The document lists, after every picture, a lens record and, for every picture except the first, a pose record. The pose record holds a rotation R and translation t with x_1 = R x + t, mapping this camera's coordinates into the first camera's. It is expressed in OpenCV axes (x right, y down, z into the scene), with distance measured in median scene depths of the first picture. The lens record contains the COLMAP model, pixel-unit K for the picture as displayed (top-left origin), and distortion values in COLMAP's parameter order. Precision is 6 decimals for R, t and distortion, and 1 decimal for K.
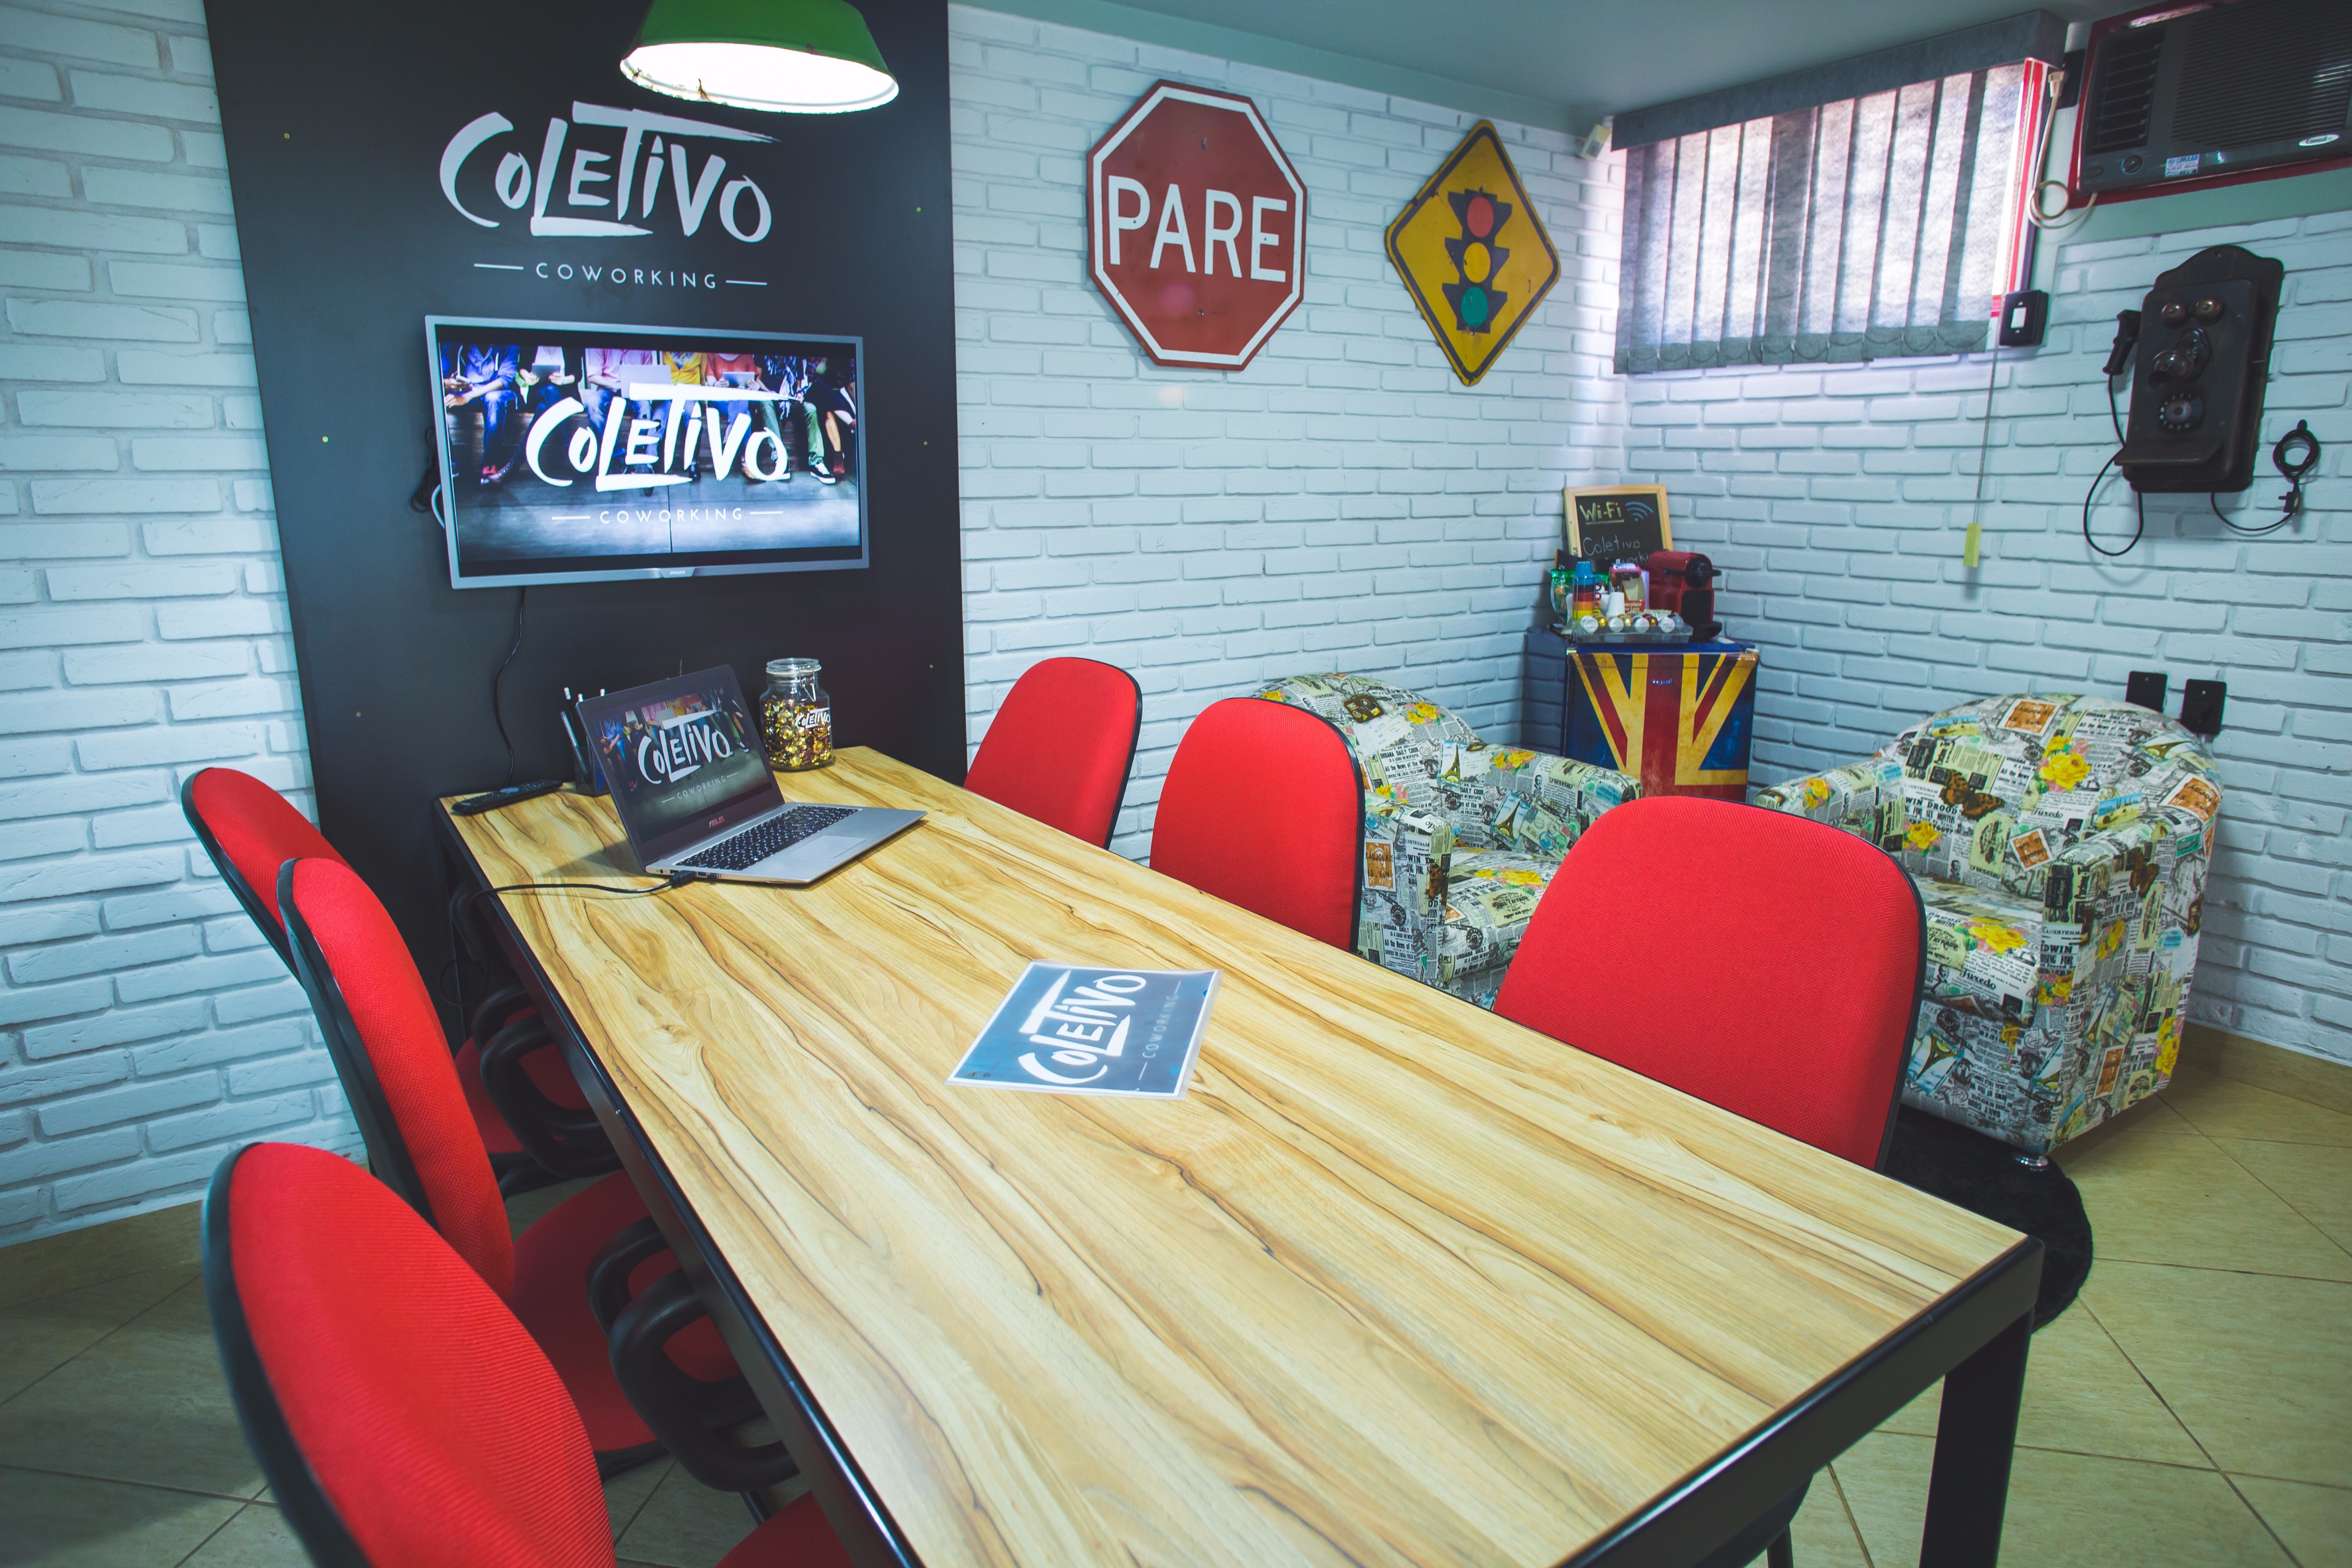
lens RADIAL K [[1350.2, 0, 1170.1], [0, 1350.2, 763.7], [0, 0, 1]] dist [-0.078291, 0.057228]
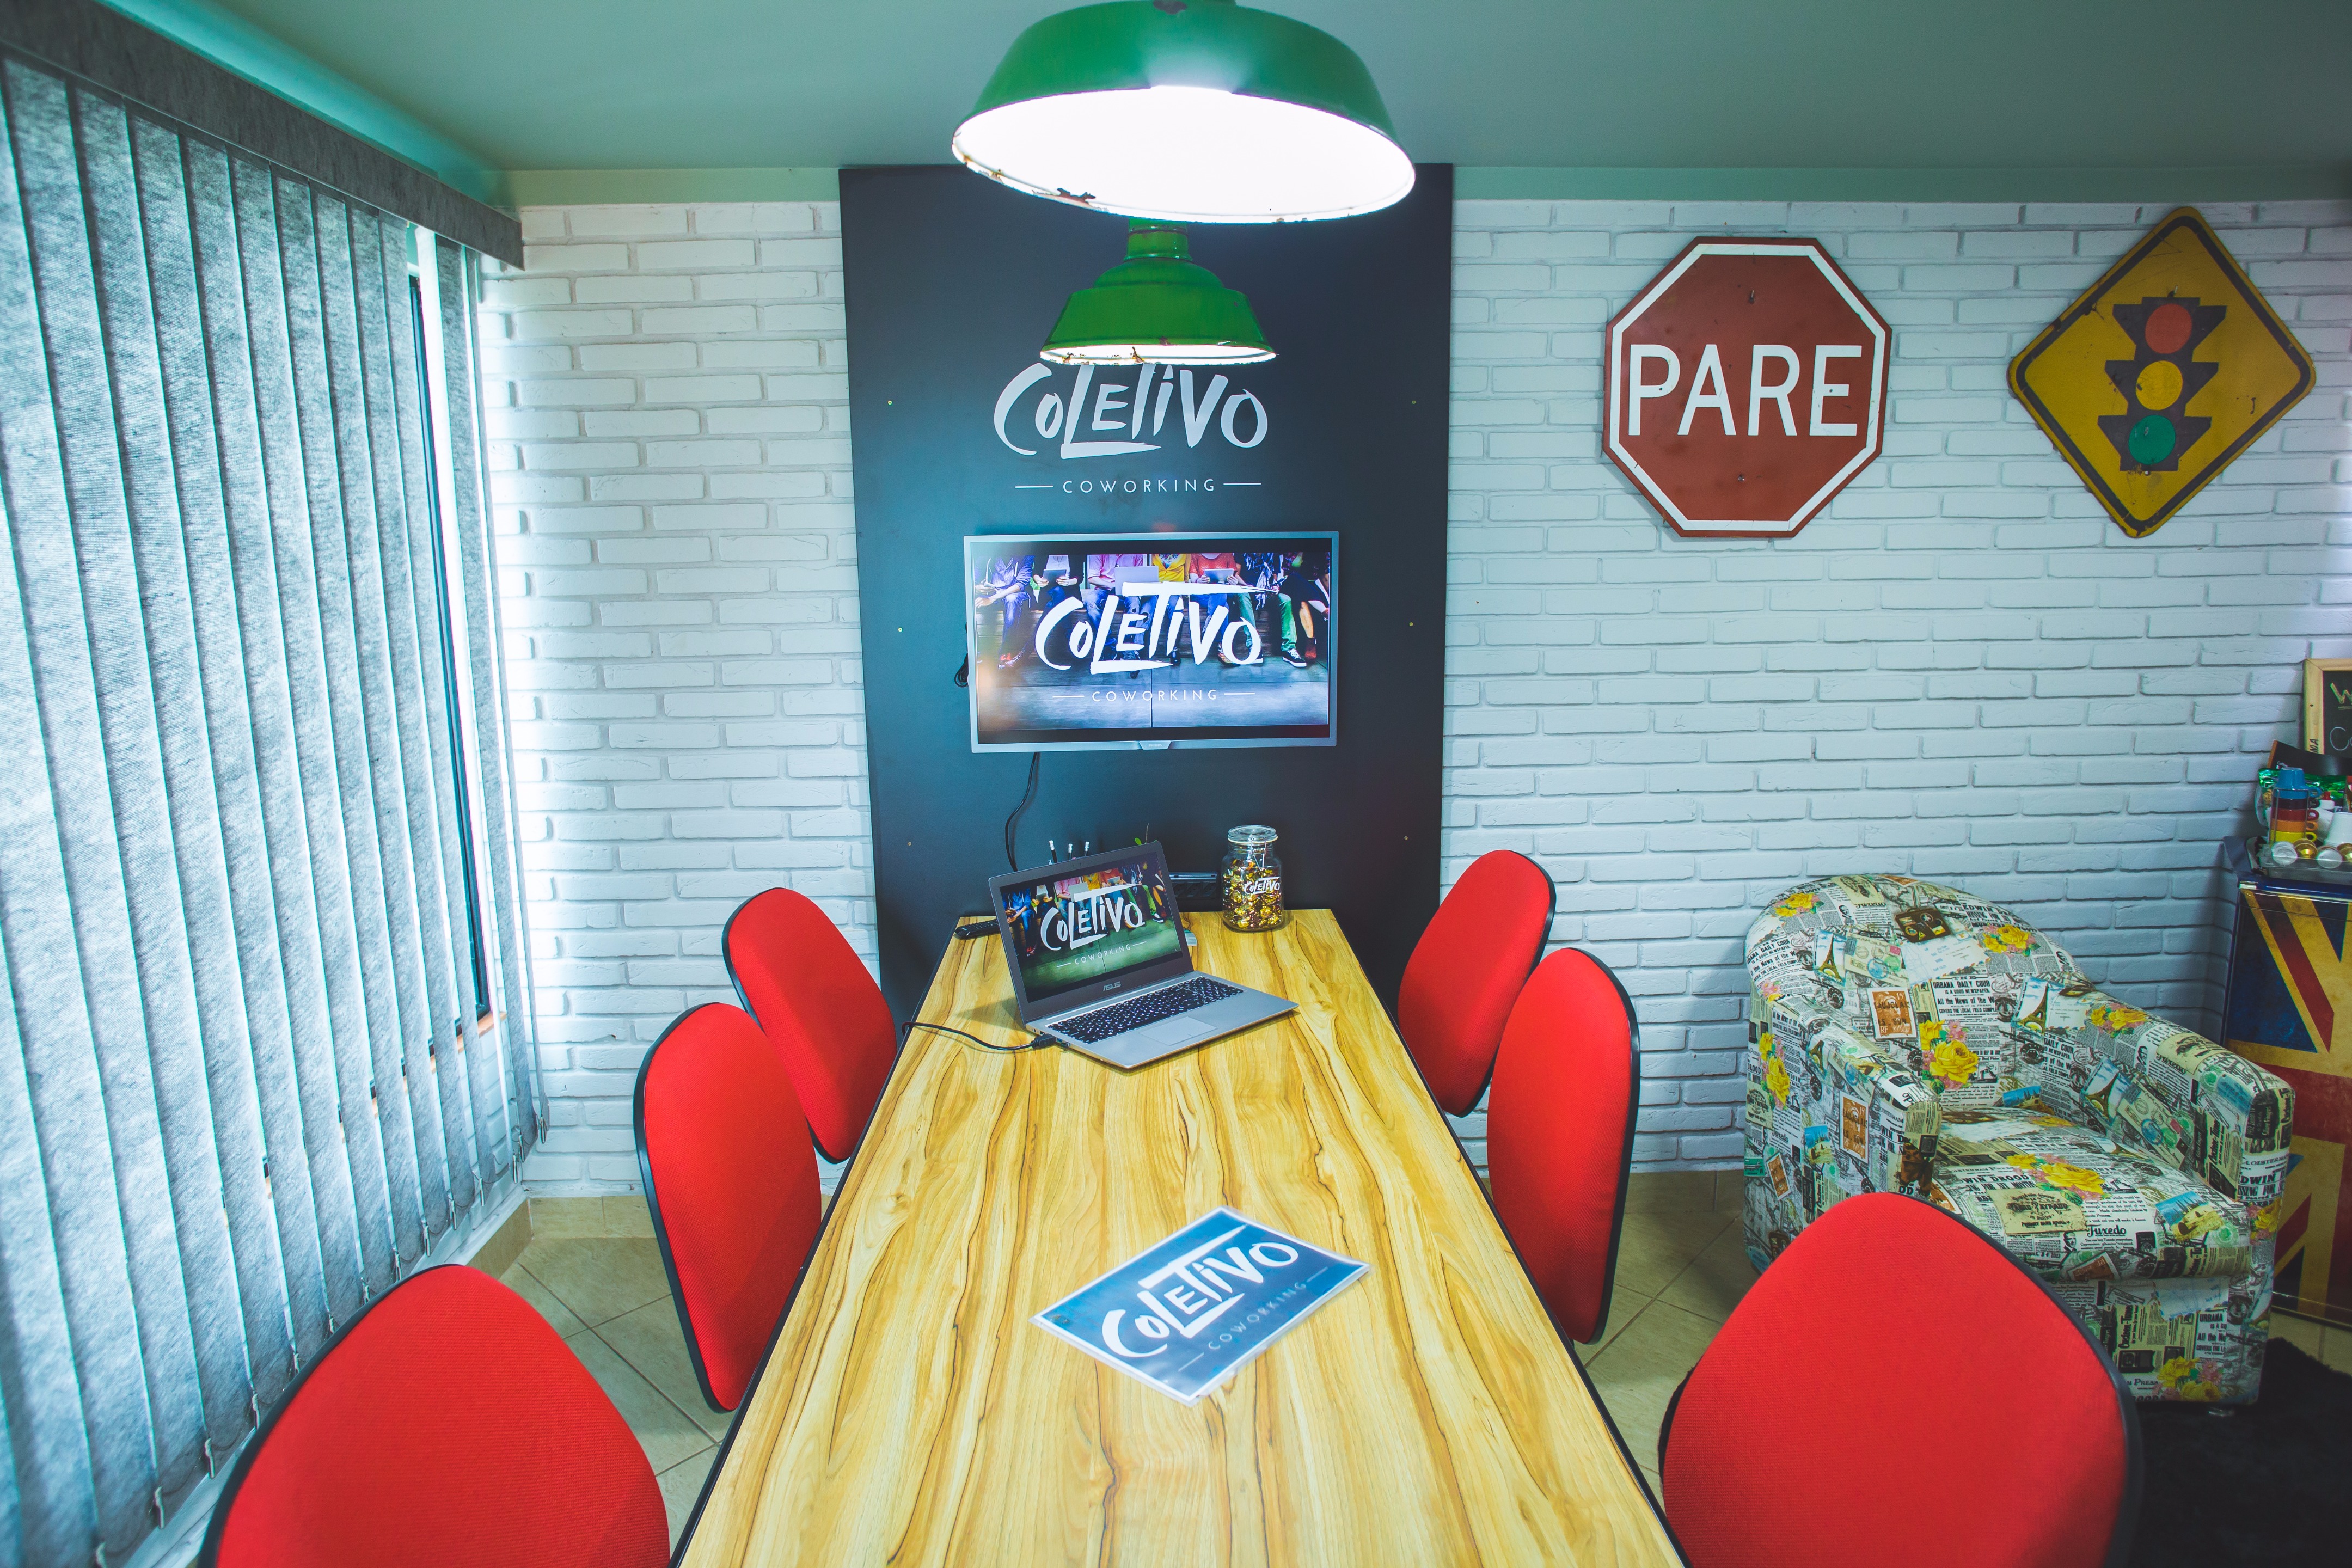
lens RADIAL K [[1350.2, 0, 1170.1], [0, 1350.2, 763.7], [0, 0, 1]] dist [-0.078291, 0.057228]
pose [[0.841376, 0.082062, -0.534184, 0.213341], [-0.103922, 0.994526, -0.010903, -0.098469], [0.530365, 0.064687, 0.845298, 0.036517]]
